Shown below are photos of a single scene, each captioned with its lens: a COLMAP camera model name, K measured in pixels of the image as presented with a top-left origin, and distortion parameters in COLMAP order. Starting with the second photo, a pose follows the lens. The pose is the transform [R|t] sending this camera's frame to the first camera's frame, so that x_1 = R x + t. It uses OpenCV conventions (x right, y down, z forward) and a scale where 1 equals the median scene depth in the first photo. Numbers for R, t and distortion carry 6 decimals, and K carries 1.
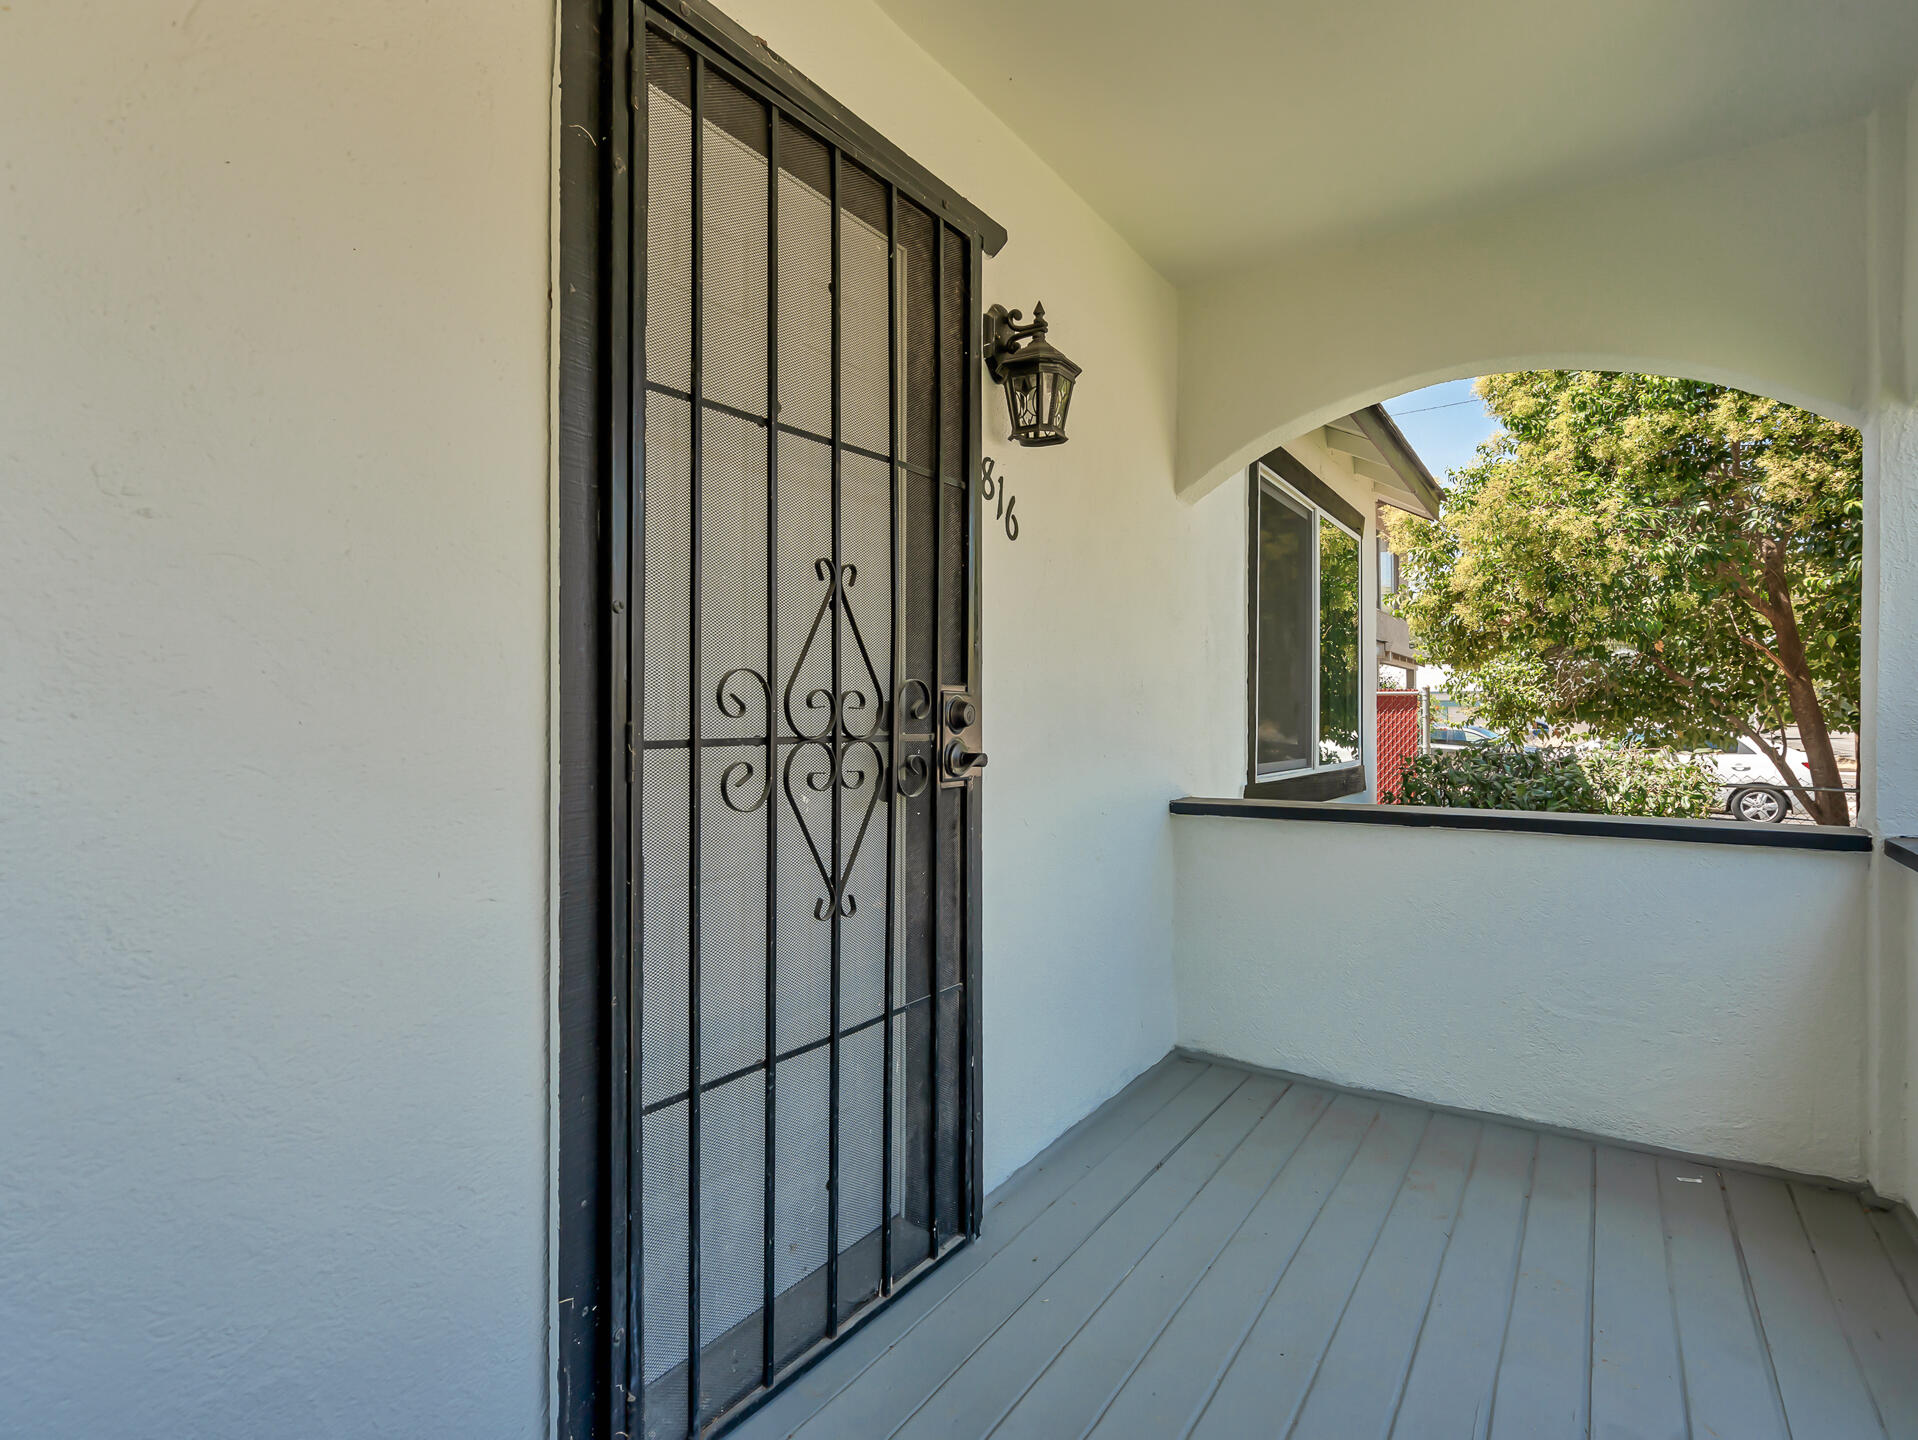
lens RADIAL K [[987.7, 0, 960.7], [0, 987.7, 711.1], [0, 0, 1]] dist [-0.002220, 0.000217]
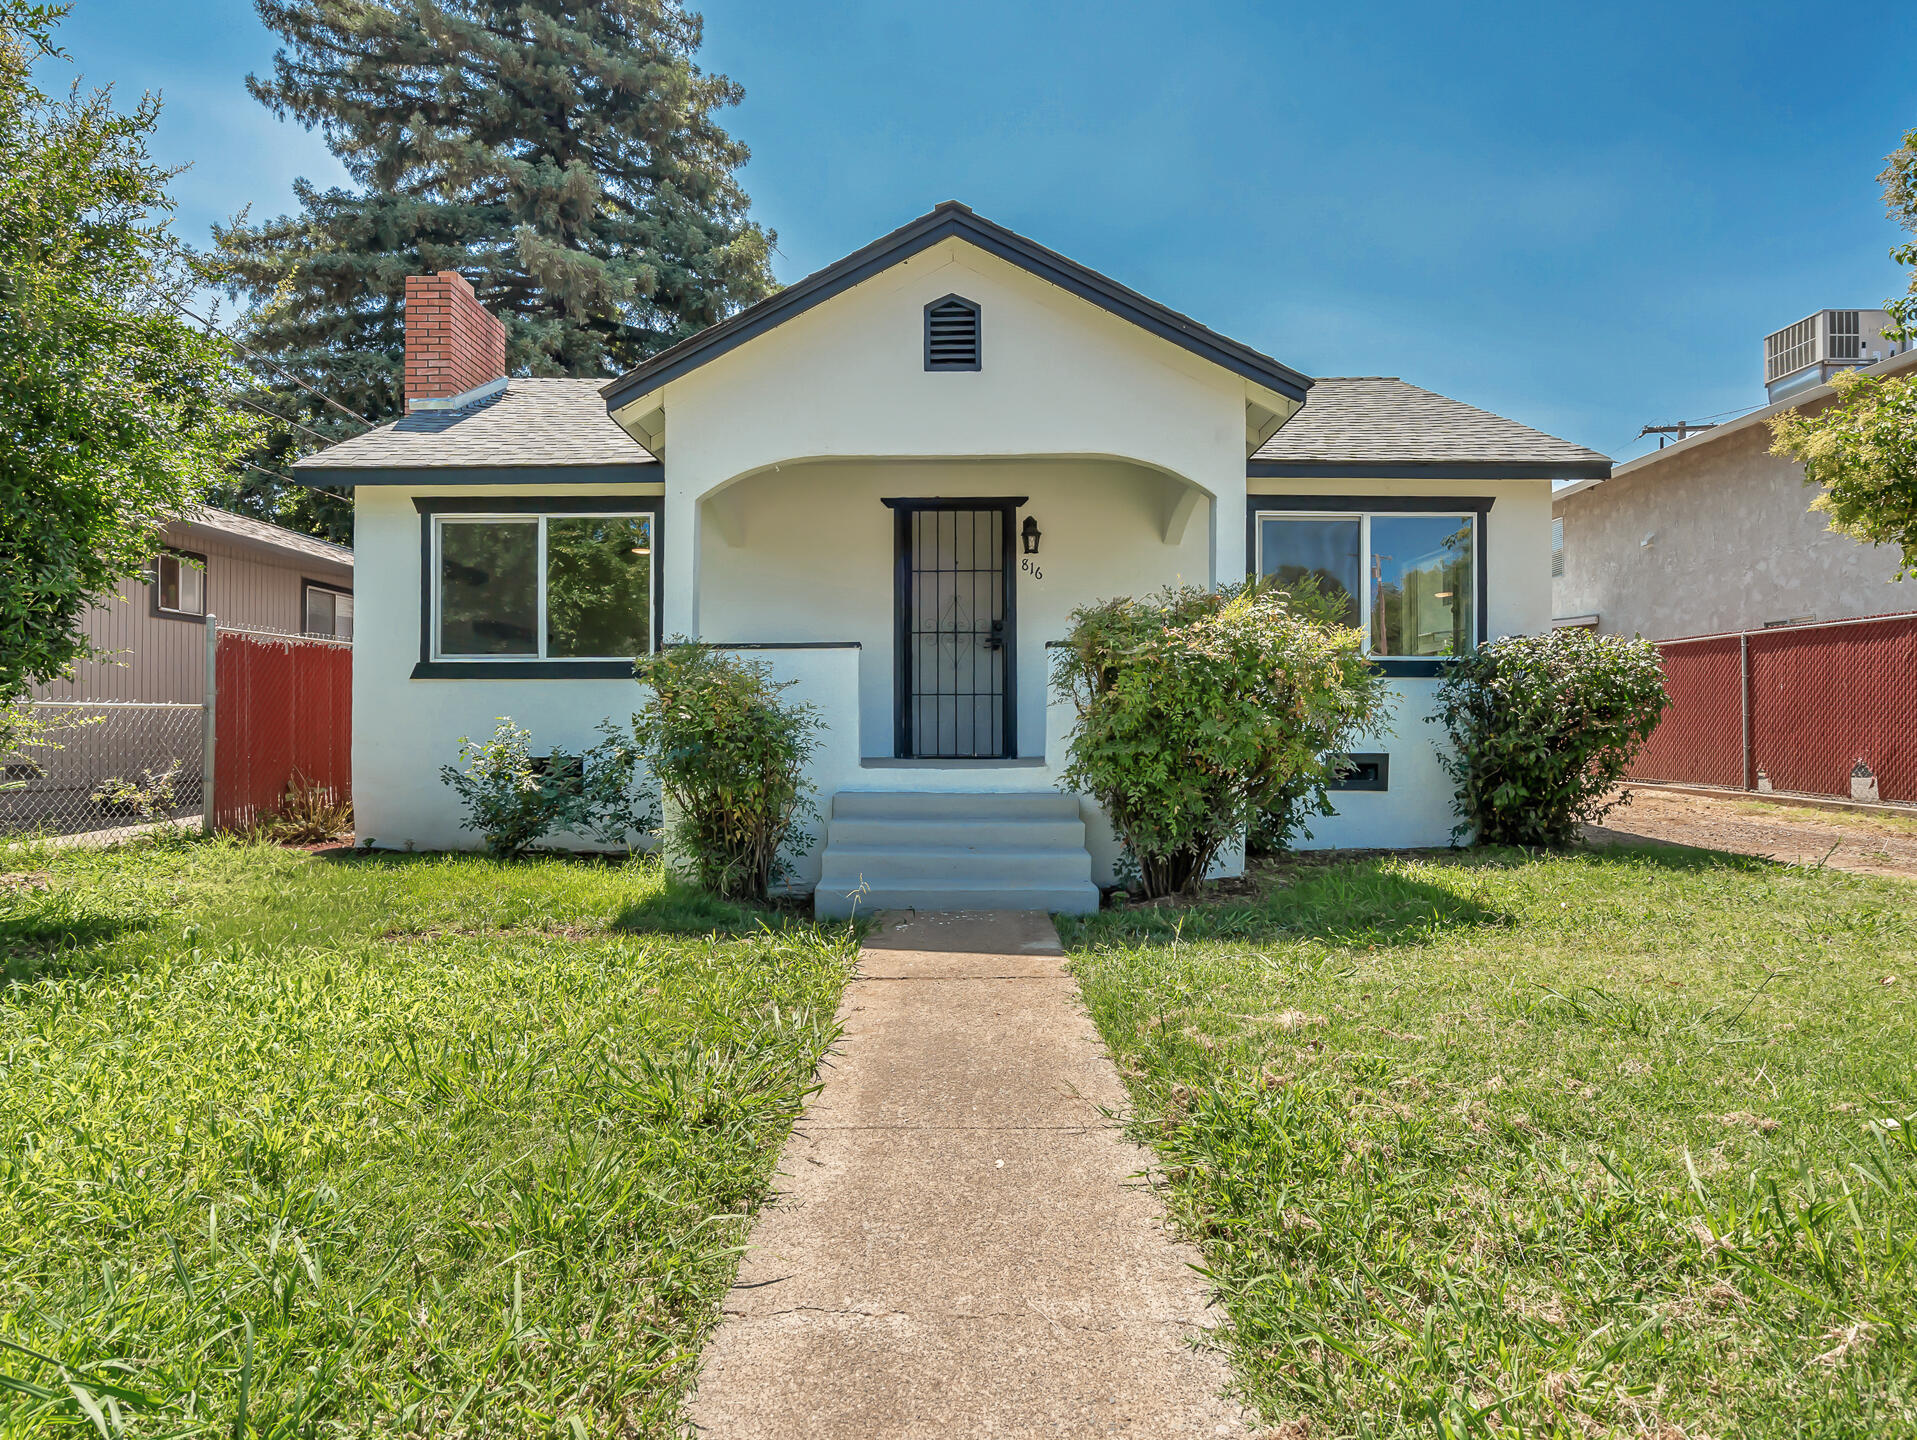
lens RADIAL K [[987.2, 0, 957.4], [0, 987.2, 717.9], [0, 0, 1]] dist [-0.002220, 0.000217]
pose [[0.533464, -0.007354, -0.845791, 0.954752], [0.006055, 0.999970, -0.004876, 0.111901], [0.845801, -0.002520, 0.533492, -0.375296]]
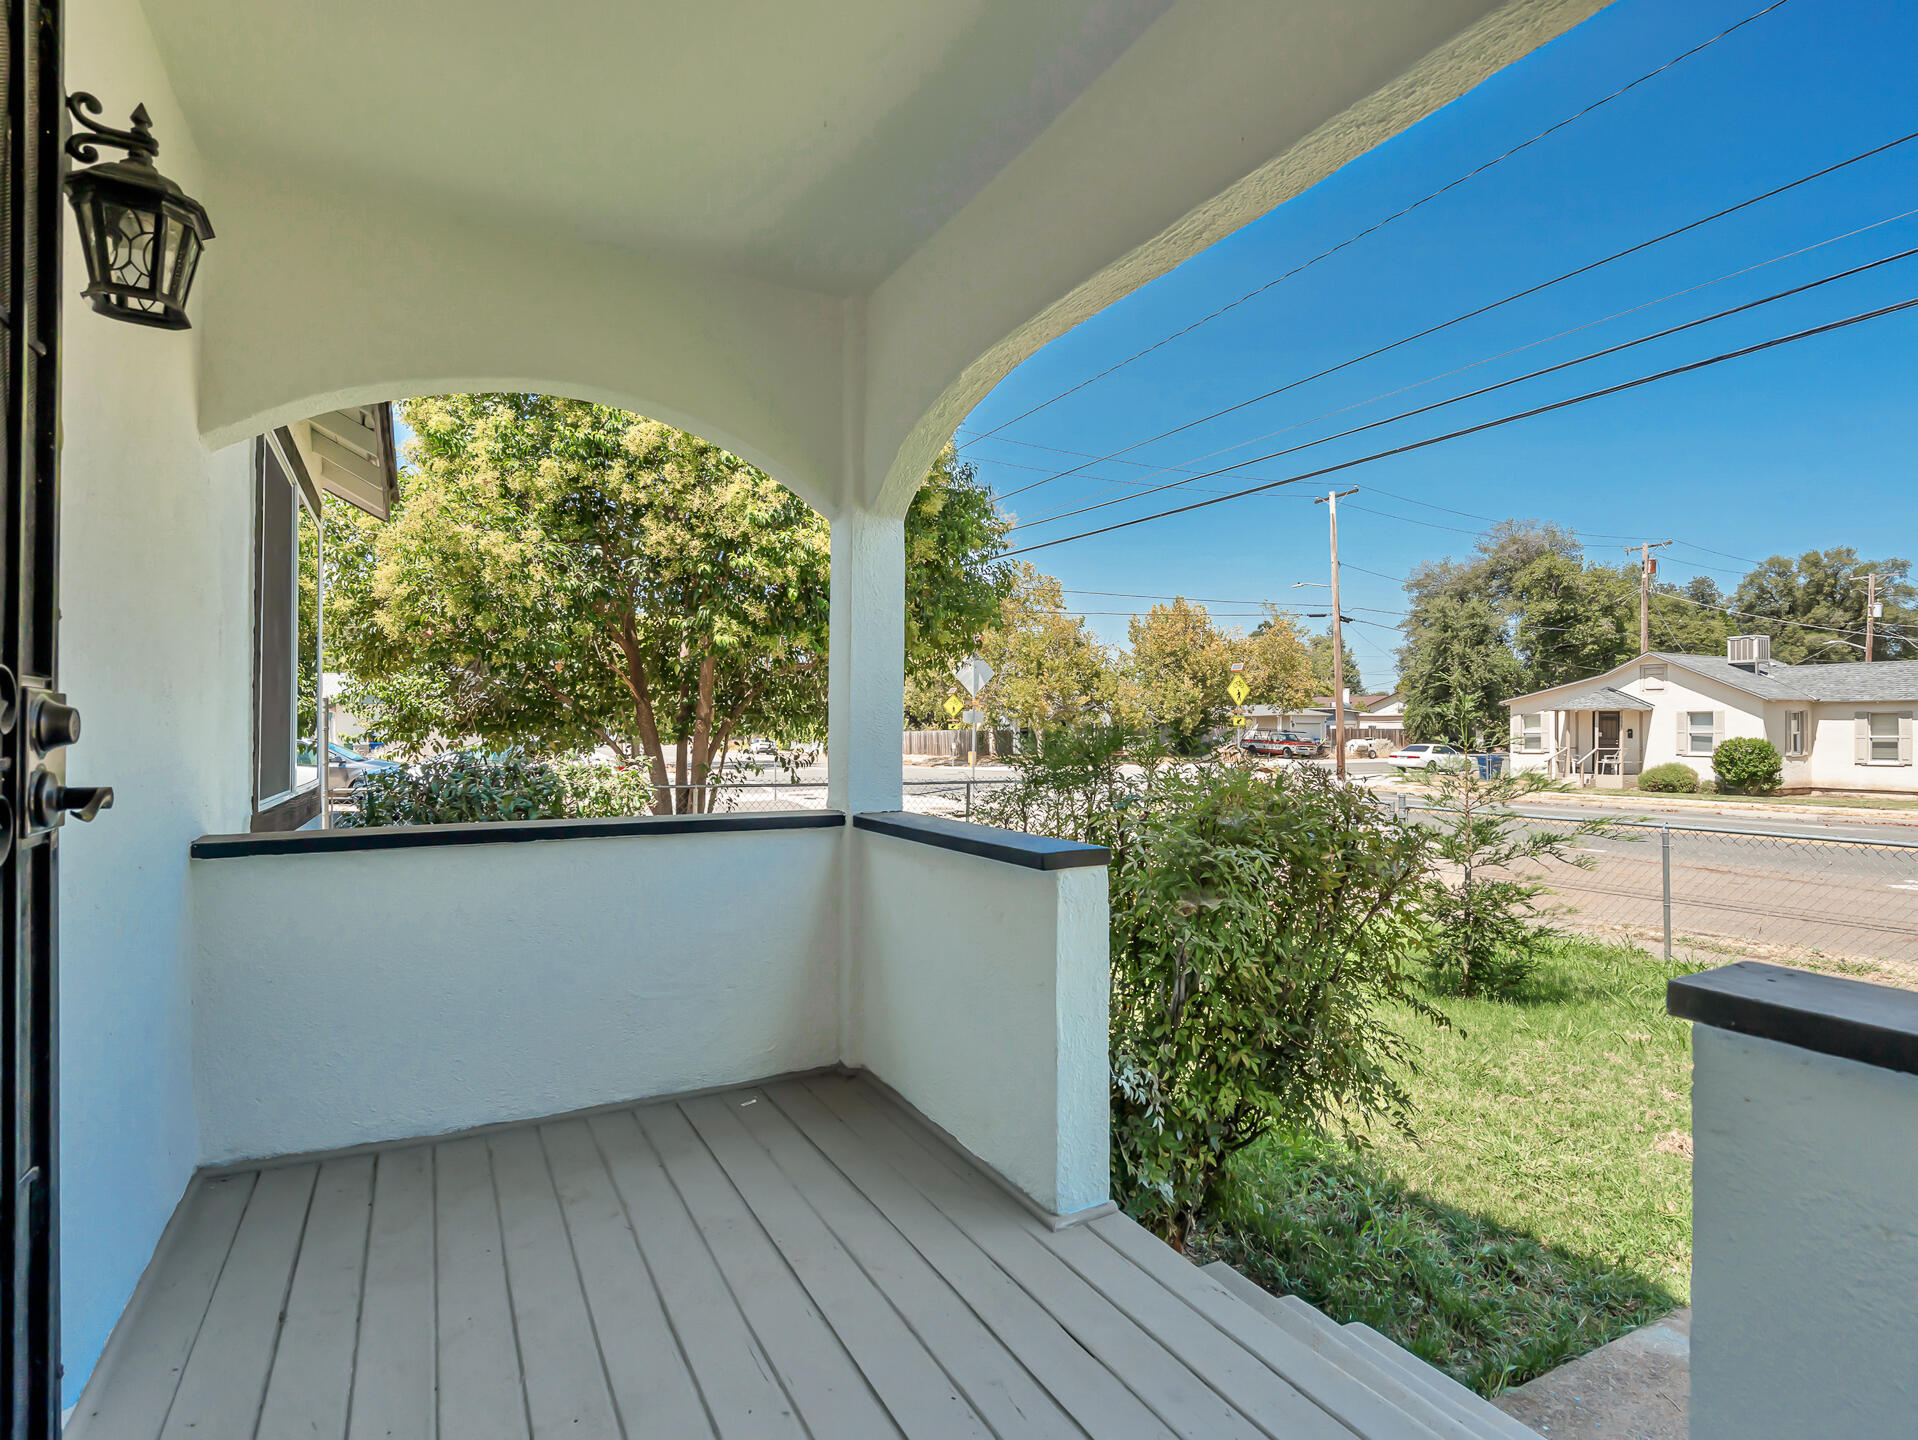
lens RADIAL K [[987.7, 0, 959.1], [0, 987.7, 735.6], [0, 0, 1]] dist [-0.002220, 0.000217]
pose [[0.477835, -0.006561, 0.878425, -0.078439], [-0.003323, 0.999951, 0.009276, 0.000582], [-0.878443, -0.007351, 0.477790, 0.063950]]
